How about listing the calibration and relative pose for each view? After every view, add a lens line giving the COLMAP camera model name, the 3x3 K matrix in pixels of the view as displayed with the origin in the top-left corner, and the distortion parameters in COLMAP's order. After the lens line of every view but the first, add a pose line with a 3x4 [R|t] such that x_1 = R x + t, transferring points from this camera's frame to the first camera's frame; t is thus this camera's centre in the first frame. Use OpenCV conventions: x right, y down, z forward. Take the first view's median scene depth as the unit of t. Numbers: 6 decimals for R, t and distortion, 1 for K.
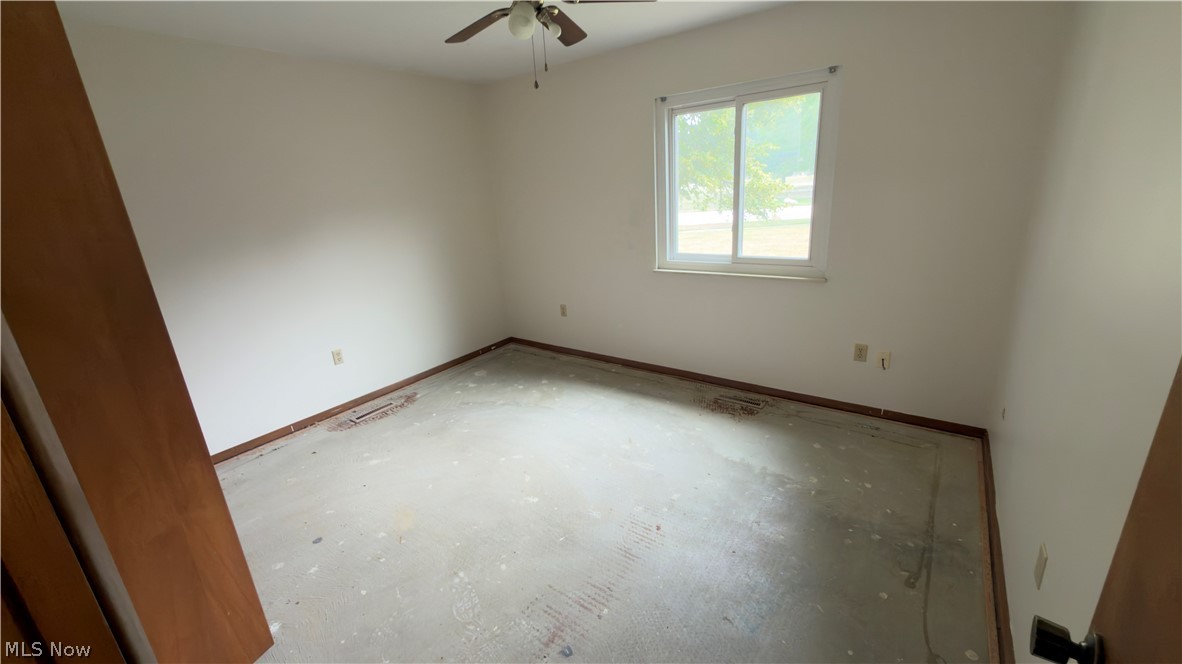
lens RADIAL K [[474.6, 0, 591.0], [0, 474.6, 332.0], [0, 0, 1]] dist [-0.001797, -0.000364]
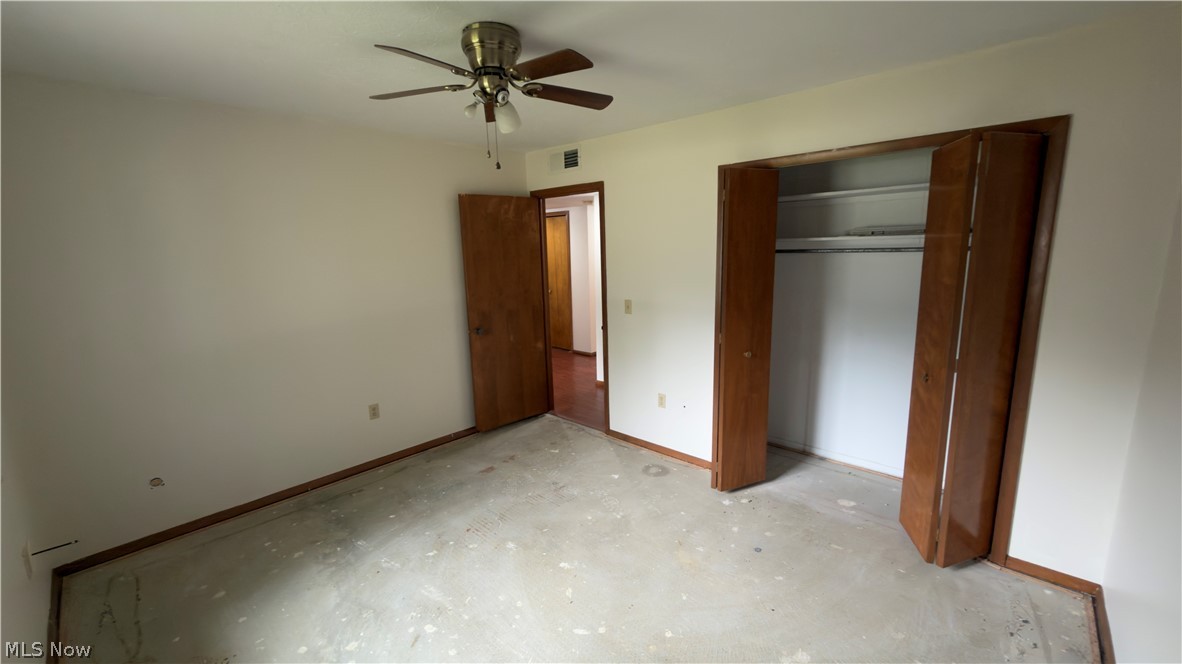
lens RADIAL K [[474.6, 0, 591.0], [0, 474.6, 332.0], [0, 0, 1]] dist [-0.001797, -0.000364]
pose [[-0.989755, 0.061154, 0.129018, -0.367523], [0.113737, 0.883951, 0.453536, -0.574629], [-0.086310, 0.463563, -0.881850, 1.806095]]
